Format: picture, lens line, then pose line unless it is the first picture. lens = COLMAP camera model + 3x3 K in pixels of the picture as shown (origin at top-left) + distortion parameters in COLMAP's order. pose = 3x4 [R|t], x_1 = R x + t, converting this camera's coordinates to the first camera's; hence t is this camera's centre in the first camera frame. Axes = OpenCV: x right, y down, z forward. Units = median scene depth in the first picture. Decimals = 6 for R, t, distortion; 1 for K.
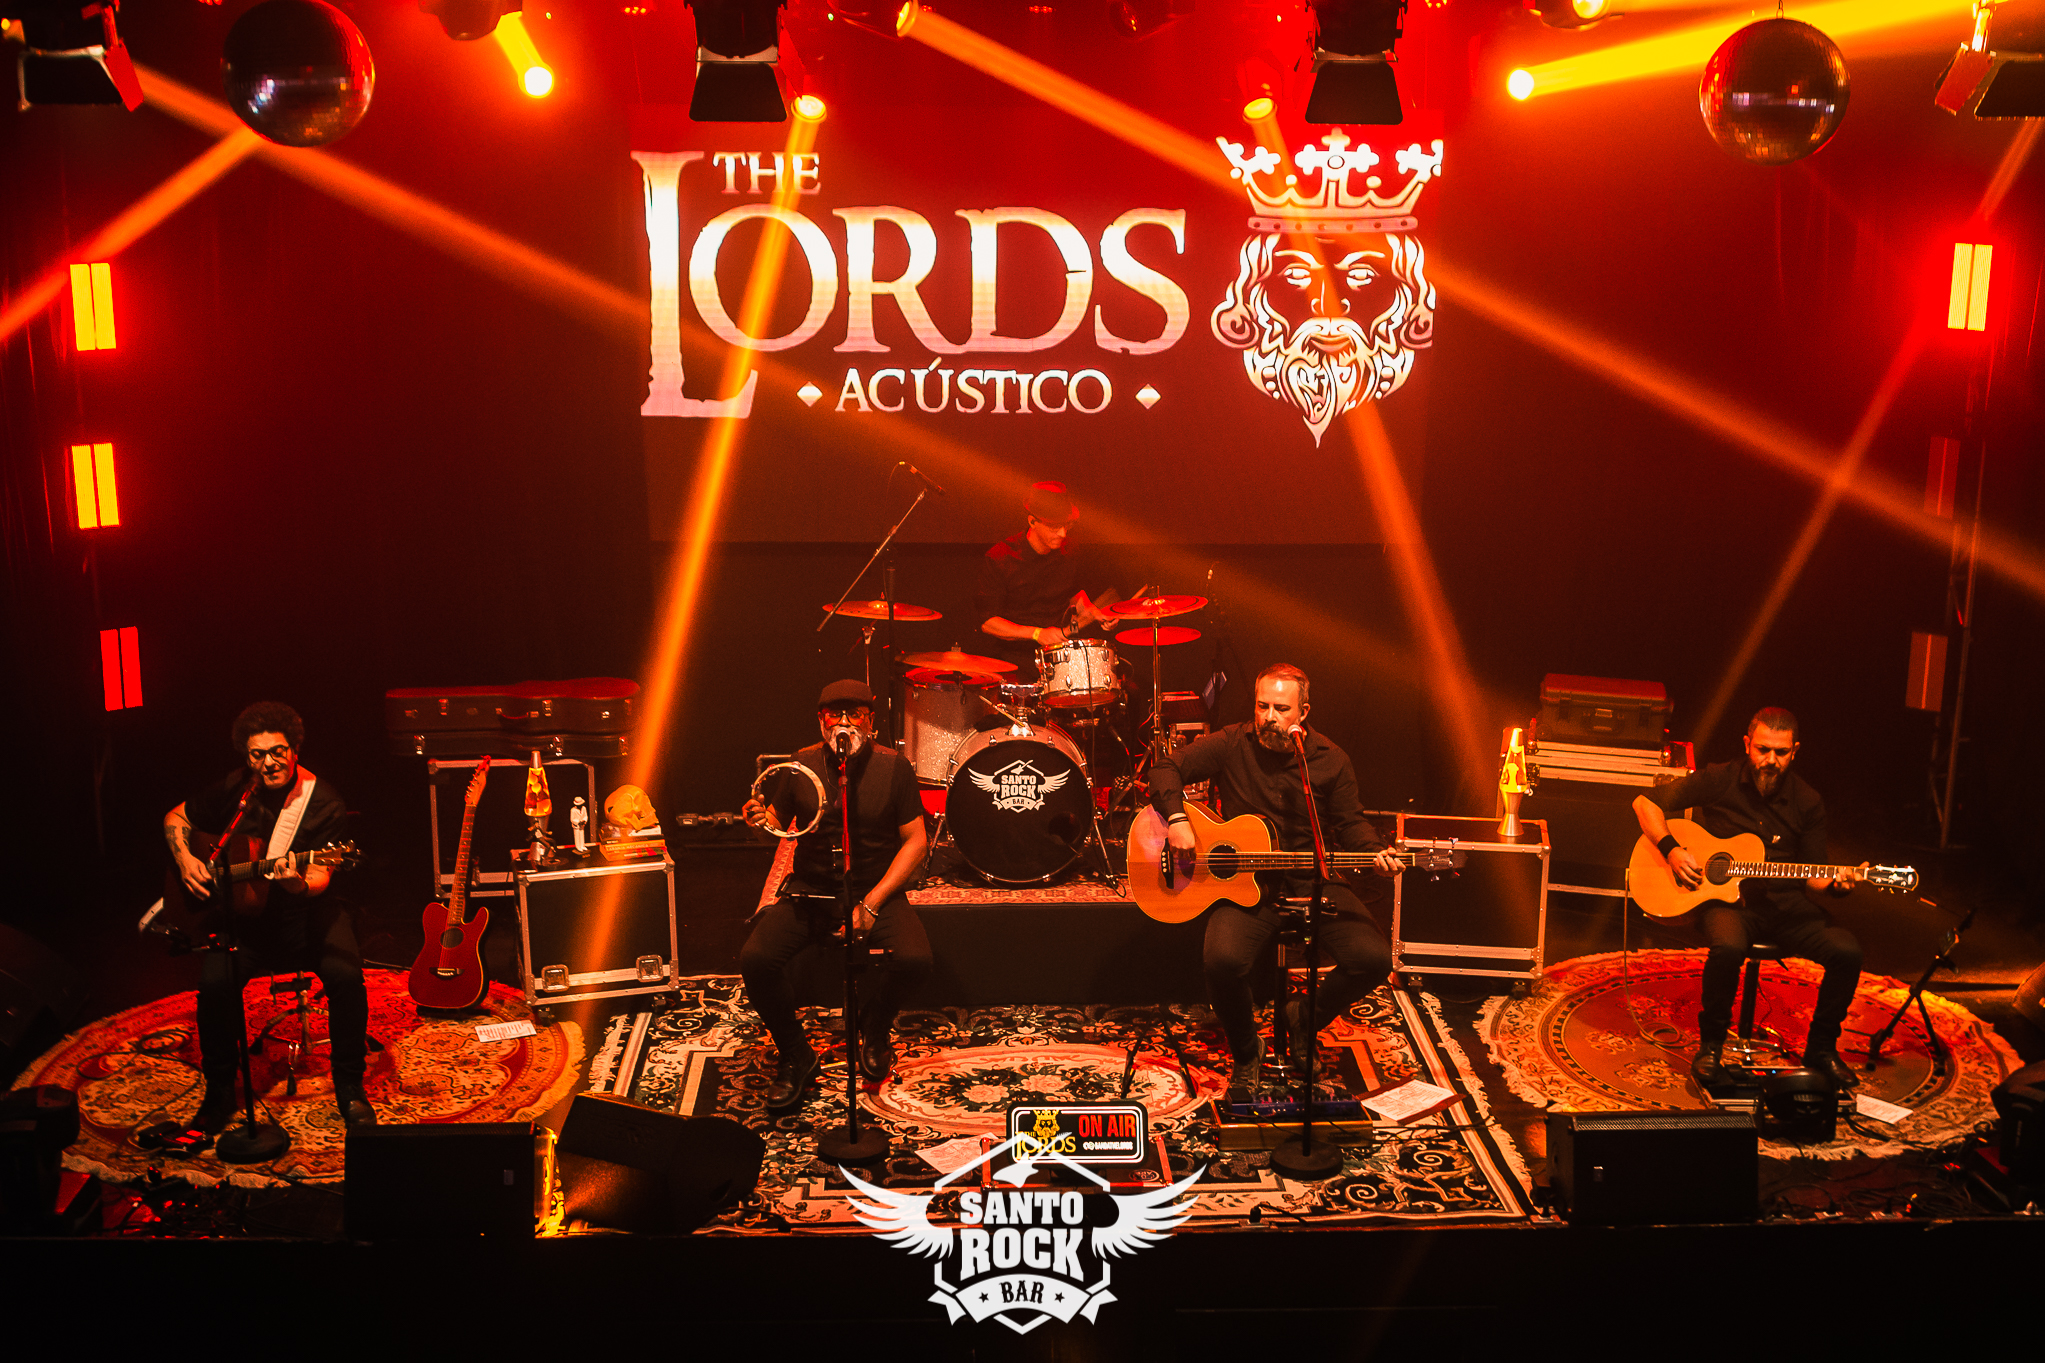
lens RADIAL K [[2398.0, 0, 1022.5], [0, 2398.0, 681.5], [0, 0, 1]] dist [-0.065567, -0.001792]
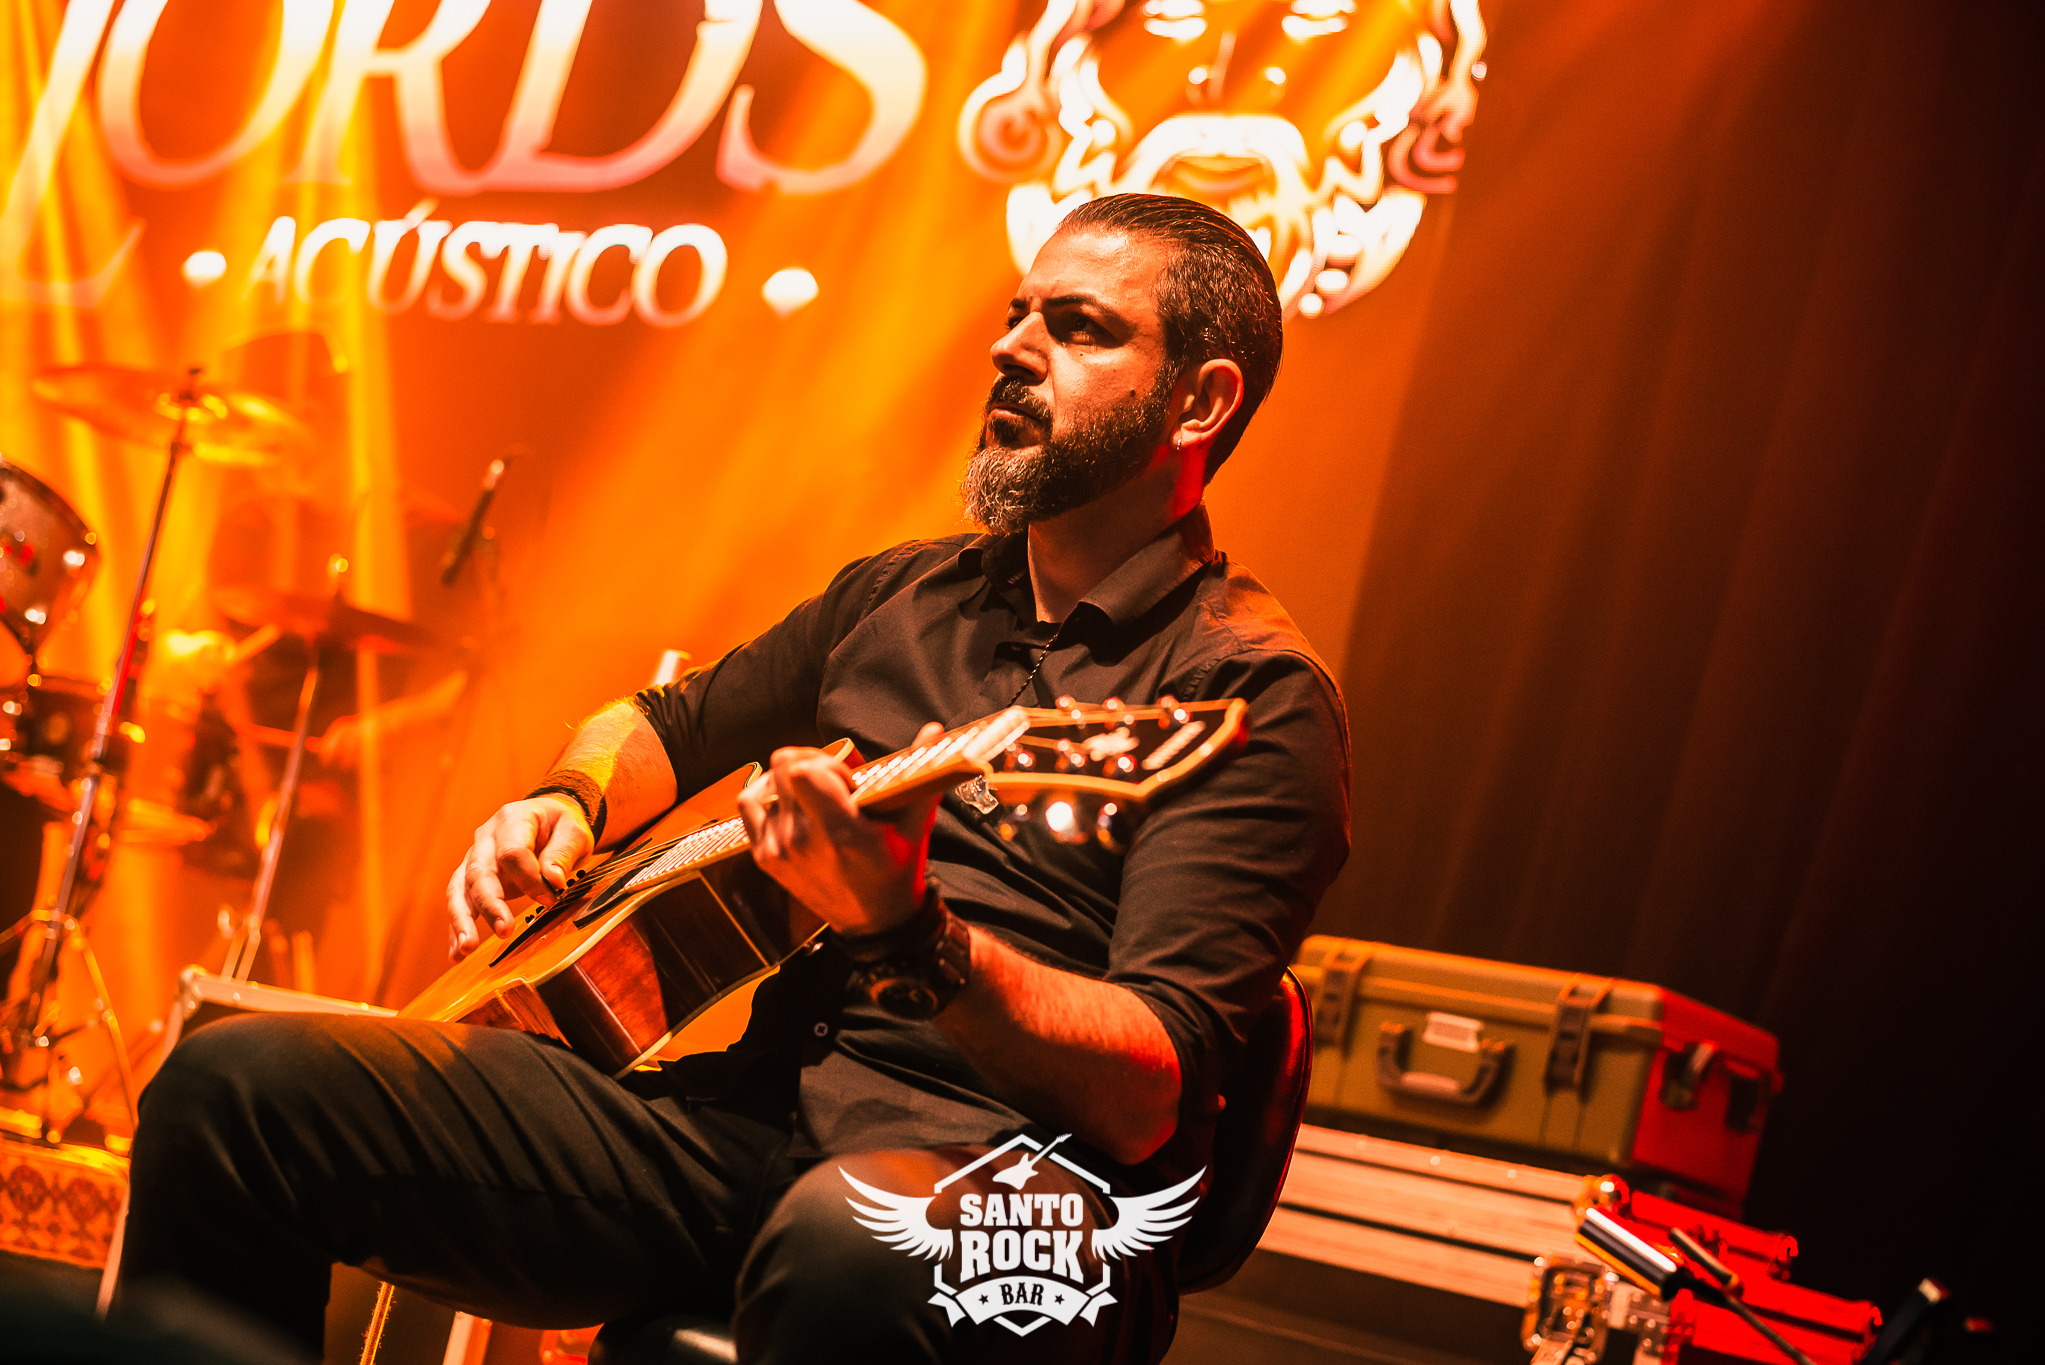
lens RADIAL K [[2998.6, 0, 1022.5], [0, 2998.6, 682.5], [0, 0, 1]] dist [-0.097612, -0.144467]
pose [[0.844839, 0.087859, -0.527757, 0.362294], [-0.330156, 0.861822, -0.385045, 0.120241], [0.421003, 0.499543, 0.757108, 0.679554]]
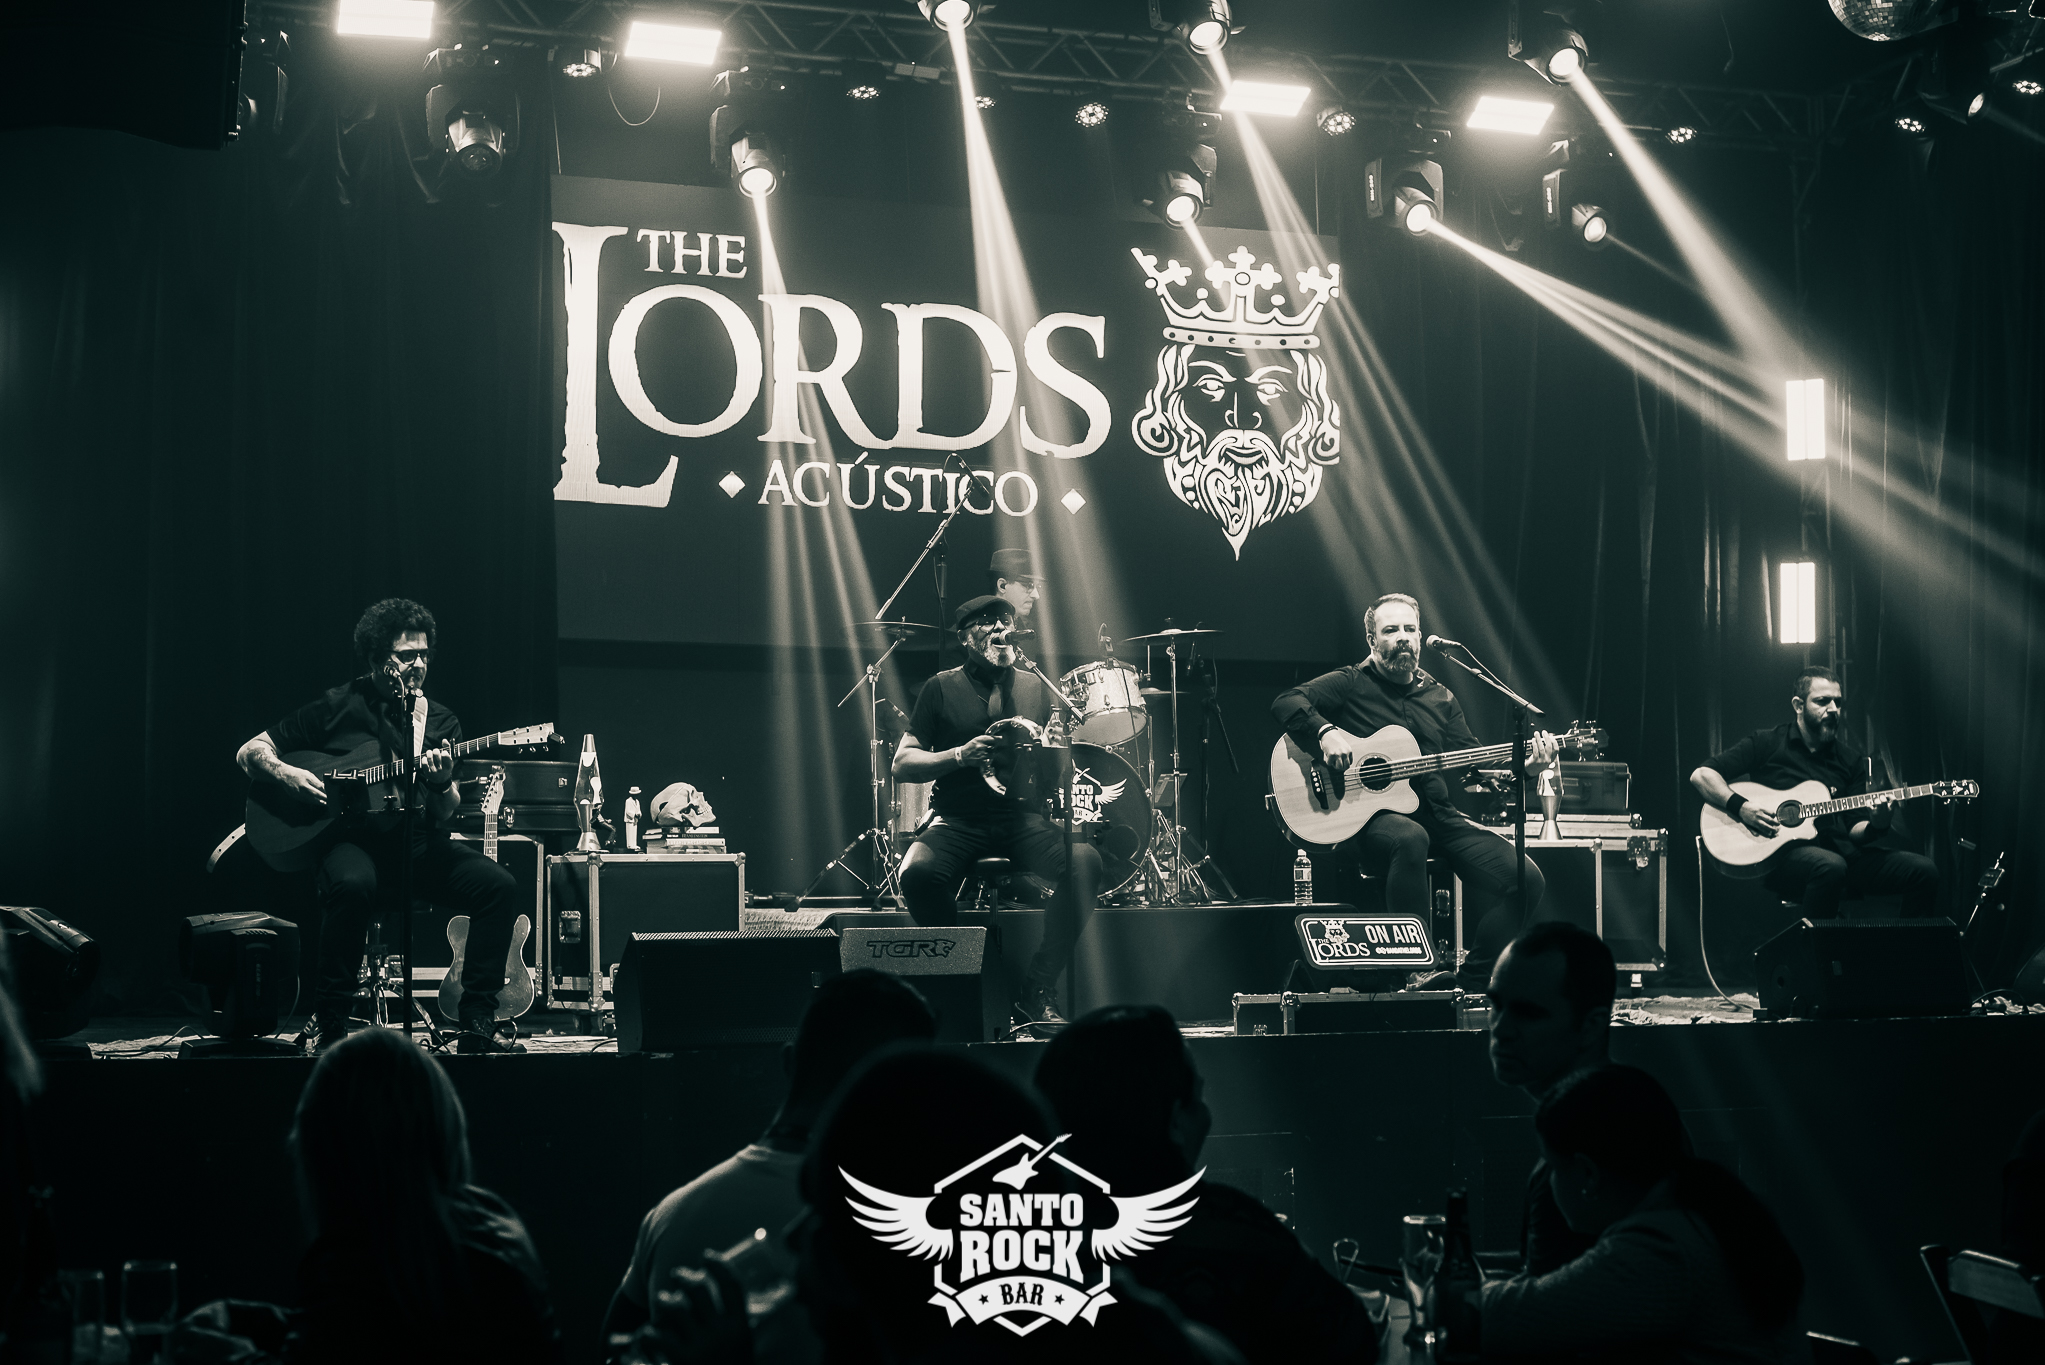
lens RADIAL K [[2985.6, 0, 1022.5], [0, 2985.6, 682.5], [0, 0, 1]] dist [-0.094603, -0.002034]
pose [[0.948499, 0.017744, 0.316282, -0.351959], [0.081120, 0.951534, -0.296653, 0.310908], [-0.306217, 0.307032, 0.901090, -0.056761]]
